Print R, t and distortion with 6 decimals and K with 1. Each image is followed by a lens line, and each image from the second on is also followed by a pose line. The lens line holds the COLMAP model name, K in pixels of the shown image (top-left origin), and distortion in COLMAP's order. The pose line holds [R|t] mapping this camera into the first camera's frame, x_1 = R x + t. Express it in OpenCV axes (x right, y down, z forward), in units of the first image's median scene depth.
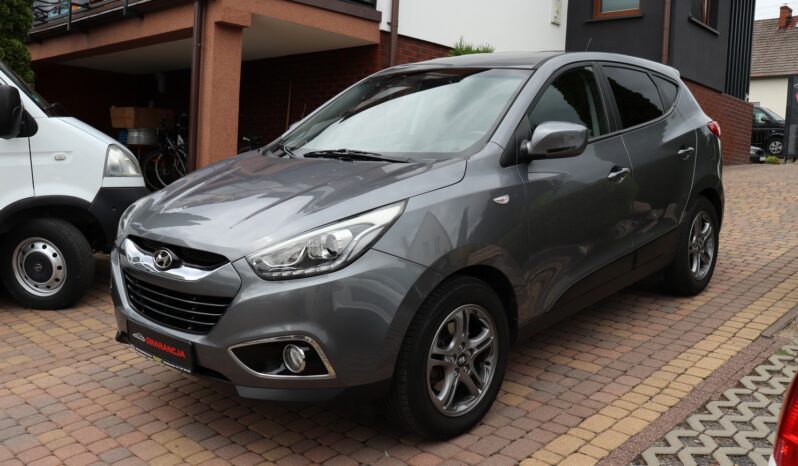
lens RADIAL K [[739.5, 0, 397.0], [0, 739.5, 234.3], [0, 0, 1]] dist [-0.090109, 0.000000]
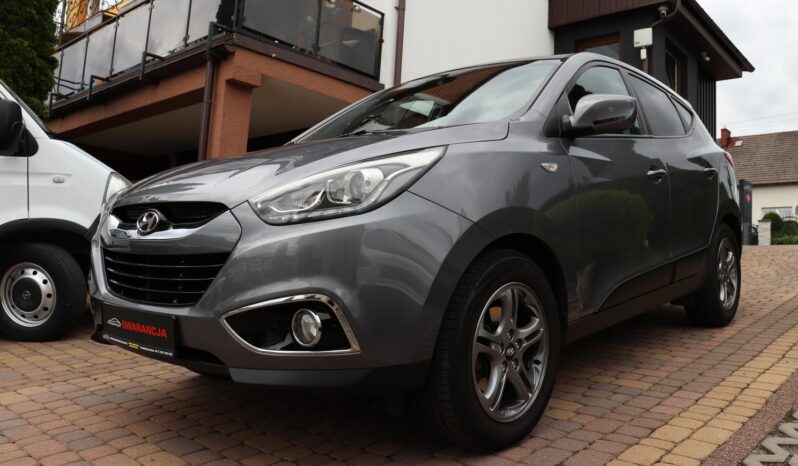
lens RADIAL K [[668.2, 0, 398.3], [0, 668.2, 226.8], [0, 0, 1]] dist [-0.154439, 0.115369]
pose [[0.999787, 0.008650, 0.018745, -0.048485], [-0.005555, 0.987224, -0.159243, 0.146050], [-0.019882, 0.159105, 0.987061, 0.251663]]
